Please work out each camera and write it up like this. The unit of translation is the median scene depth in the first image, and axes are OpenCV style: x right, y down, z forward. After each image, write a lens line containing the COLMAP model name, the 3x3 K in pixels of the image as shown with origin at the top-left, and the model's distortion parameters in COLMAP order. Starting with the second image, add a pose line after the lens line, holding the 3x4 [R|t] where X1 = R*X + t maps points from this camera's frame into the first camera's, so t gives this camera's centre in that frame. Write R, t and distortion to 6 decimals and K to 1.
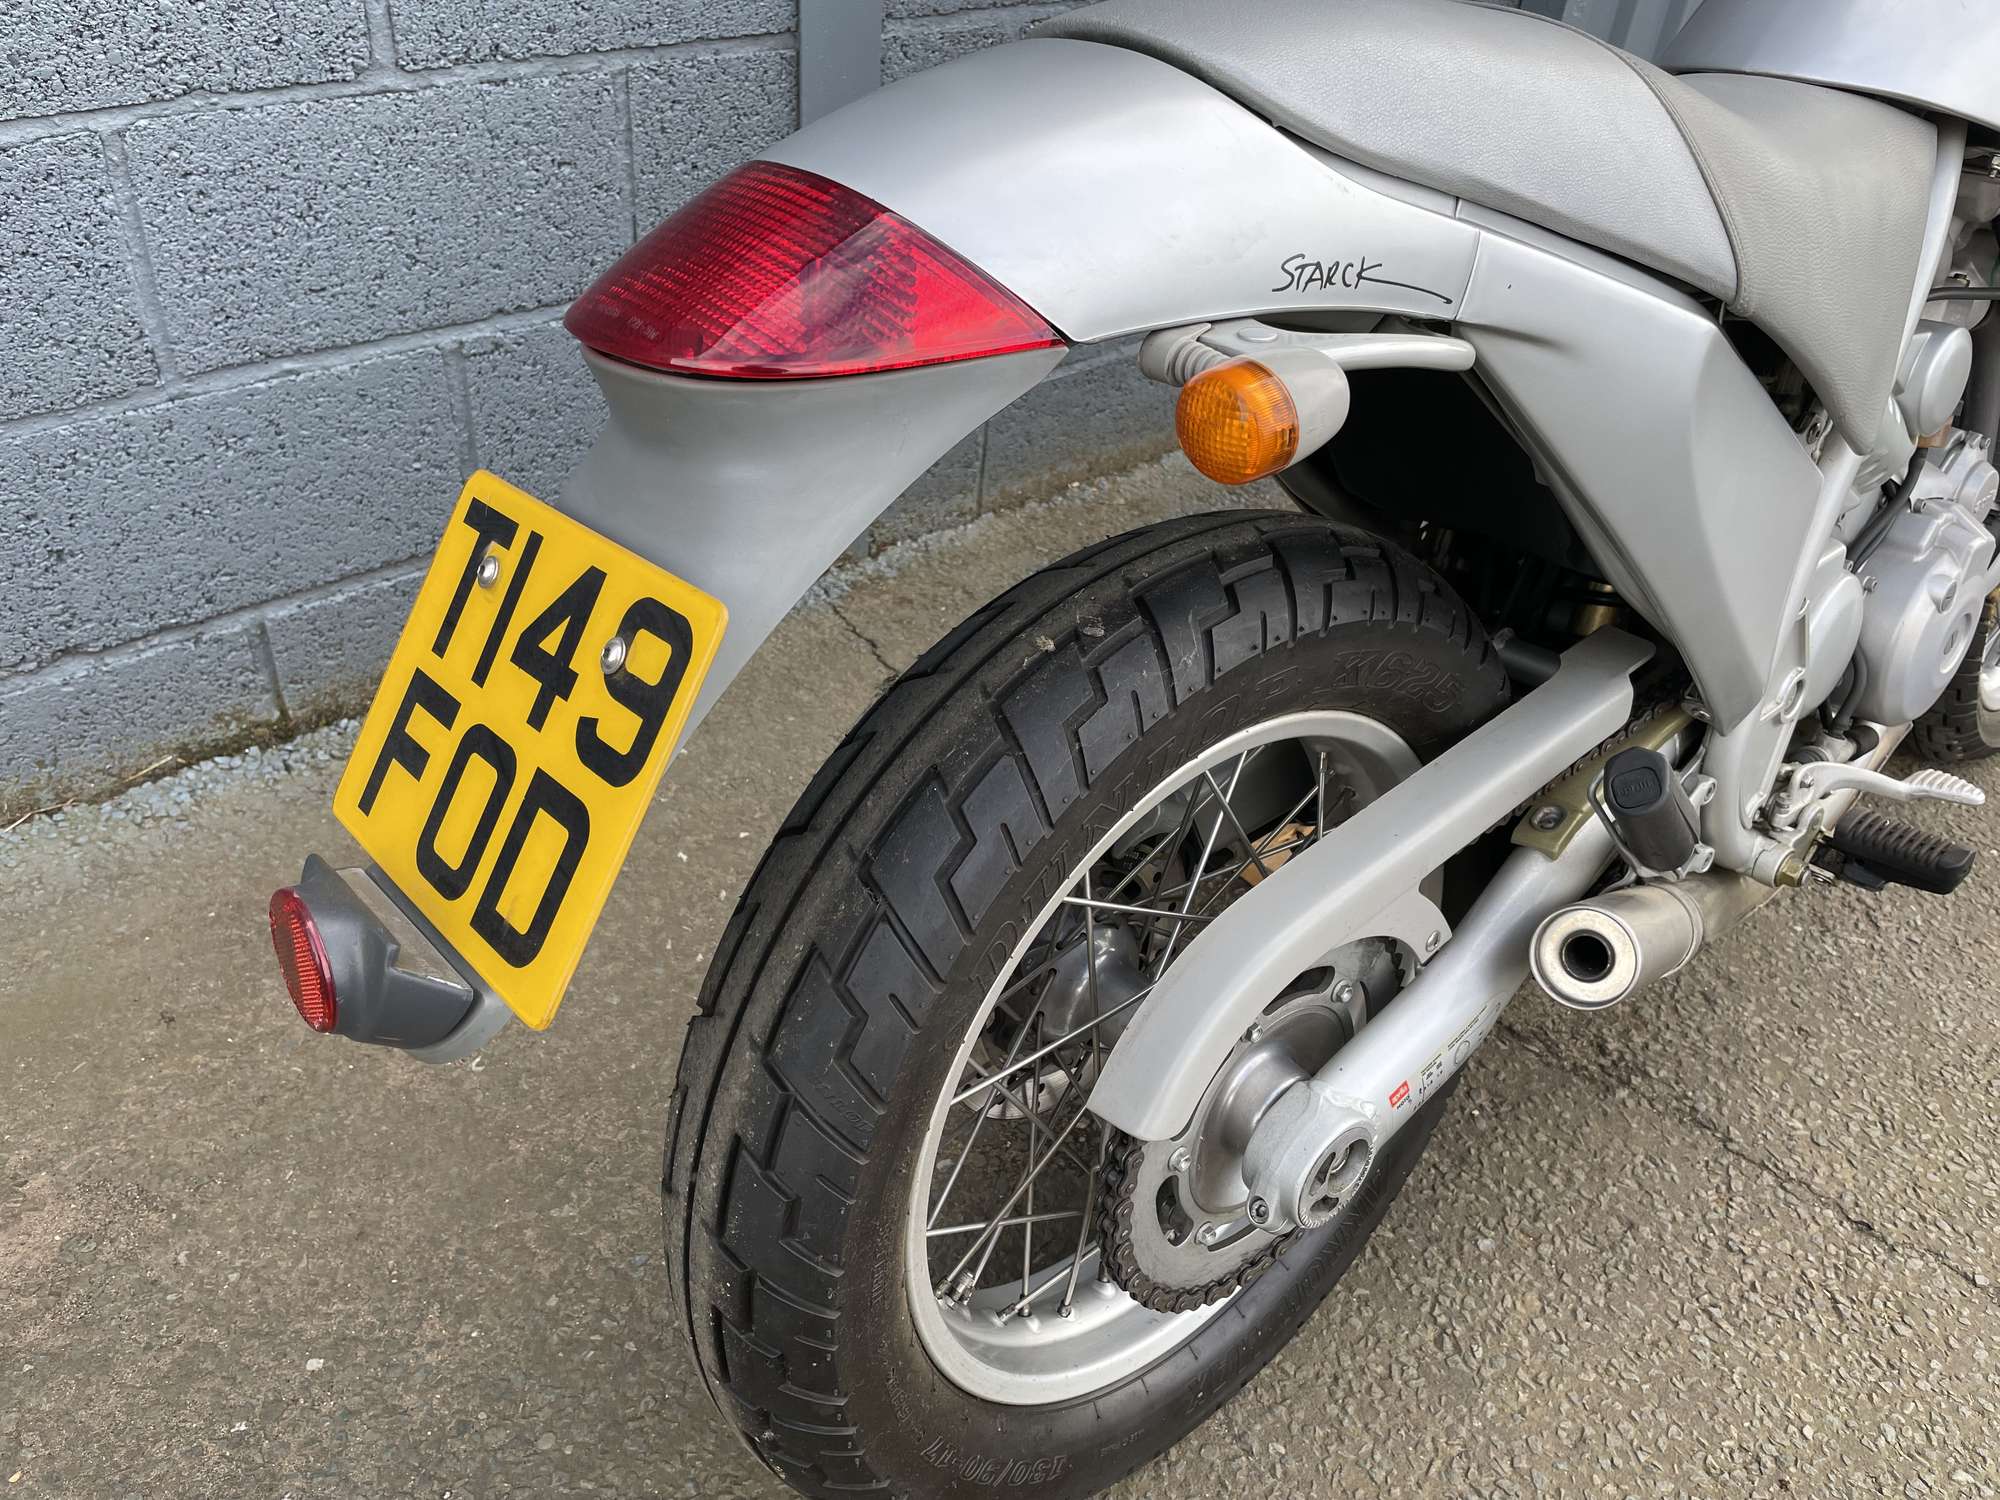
lens RADIAL K [[1537.3, 0, 1015.3], [0, 1537.3, 754.6], [0, 0, 1]] dist [0.070742, -0.107270]
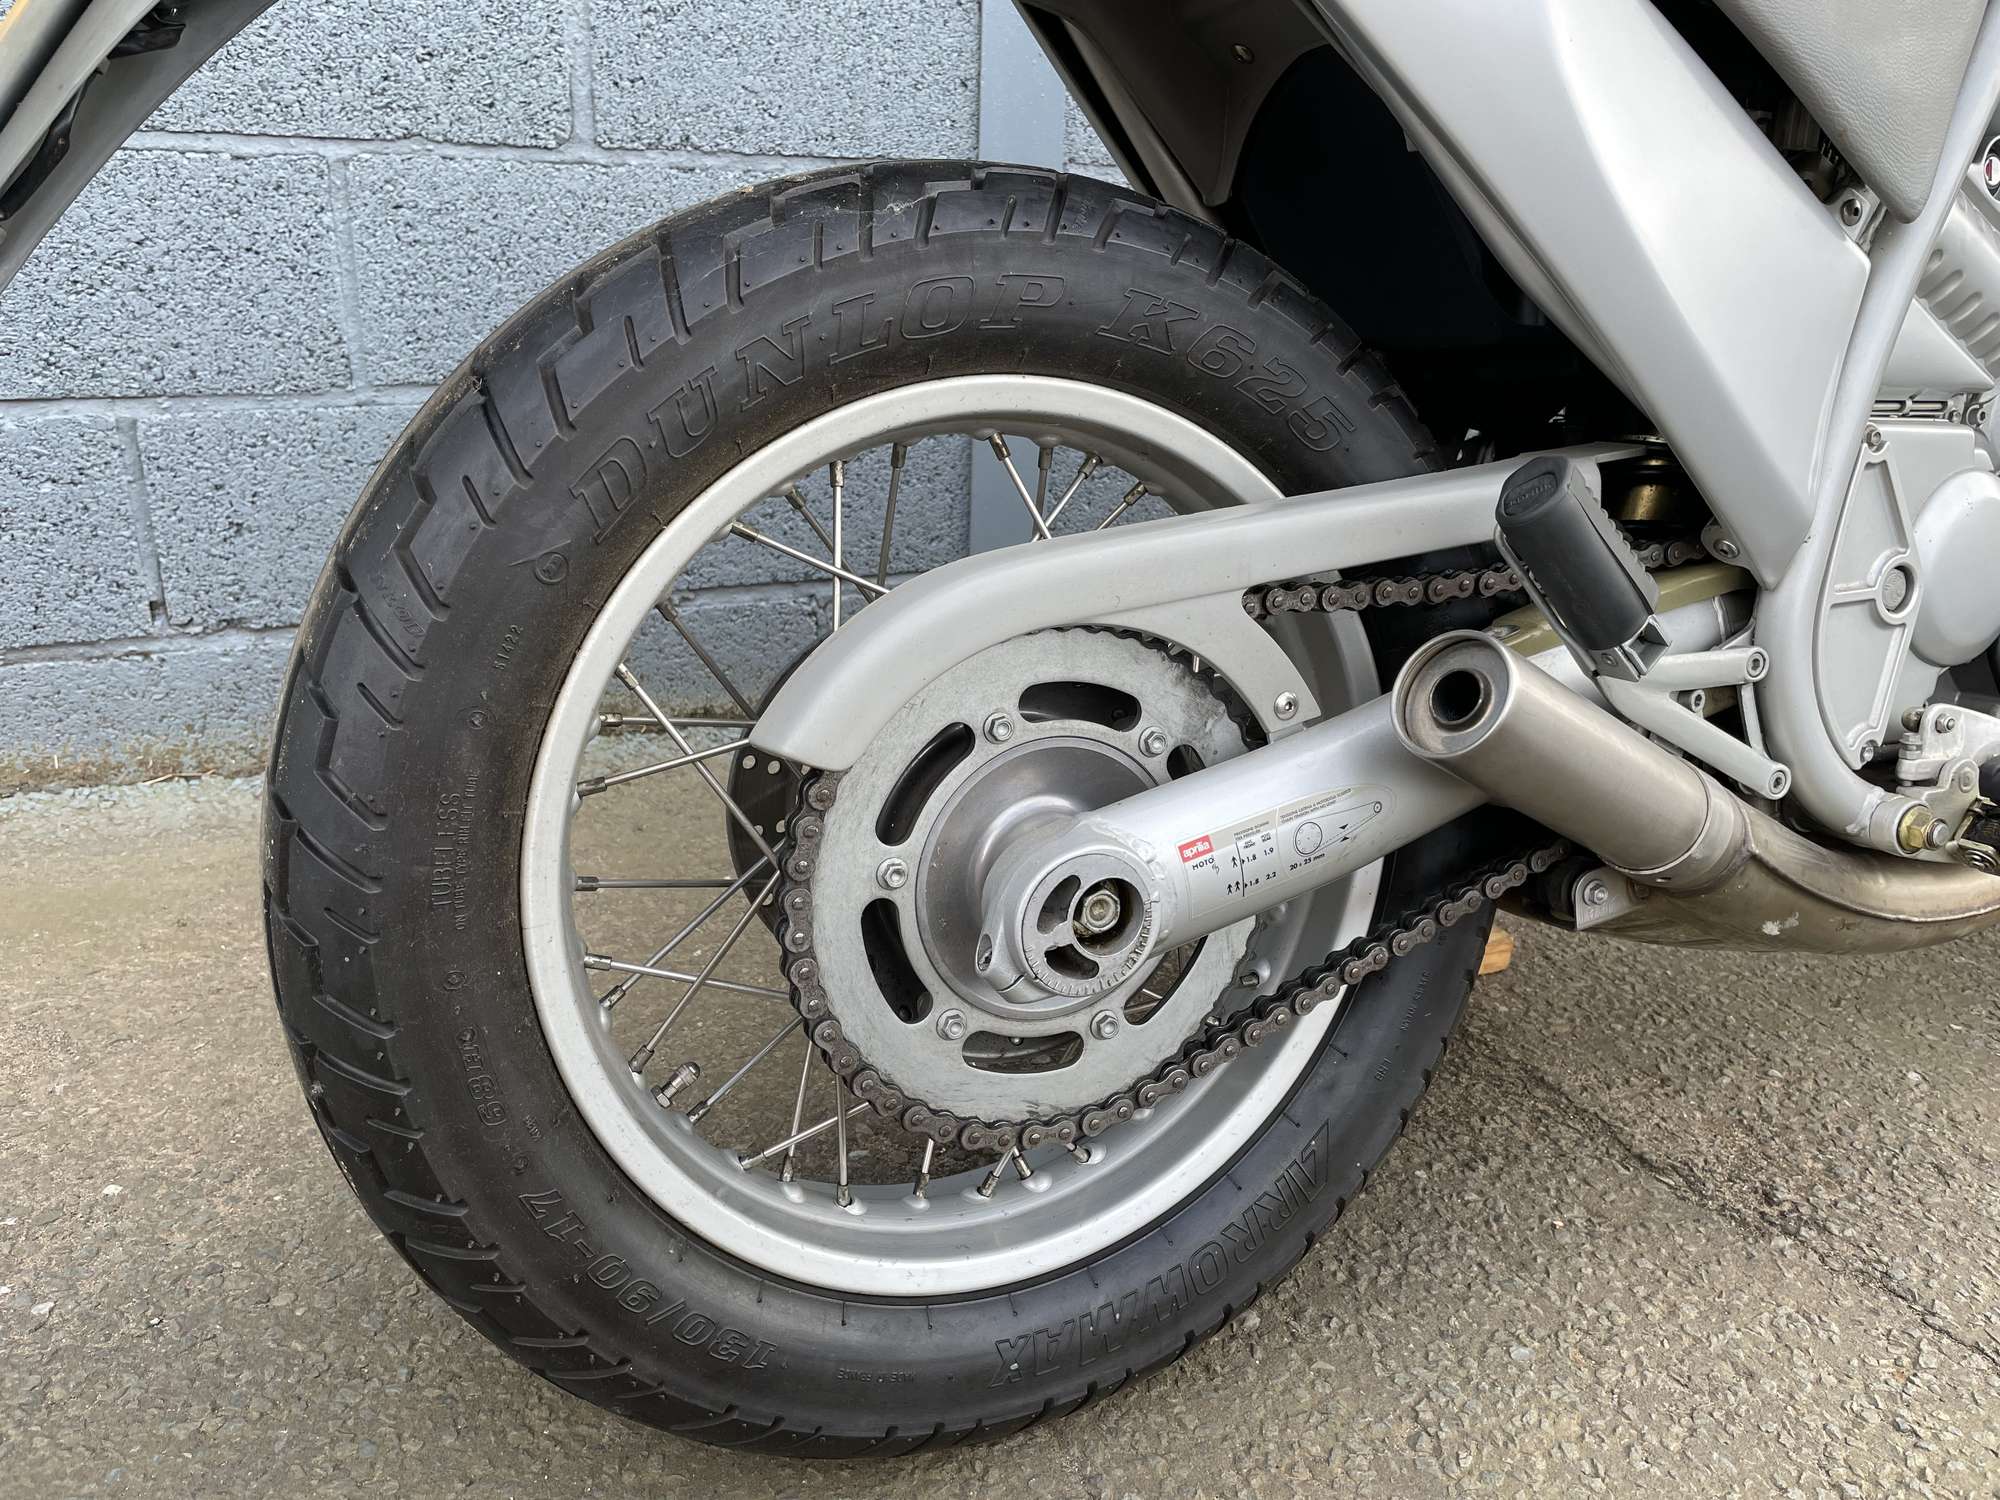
lens RADIAL K [[1537.3, 0, 997.4], [0, 1537.3, 705.4], [0, 0, 1]] dist [0.070742, -0.107270]
pose [[0.959357, 0.051309, -0.277492, 0.236036], [-0.134107, 0.948092, -0.288333, 0.251826], [0.248294, 0.313828, 0.916440, 0.155394]]
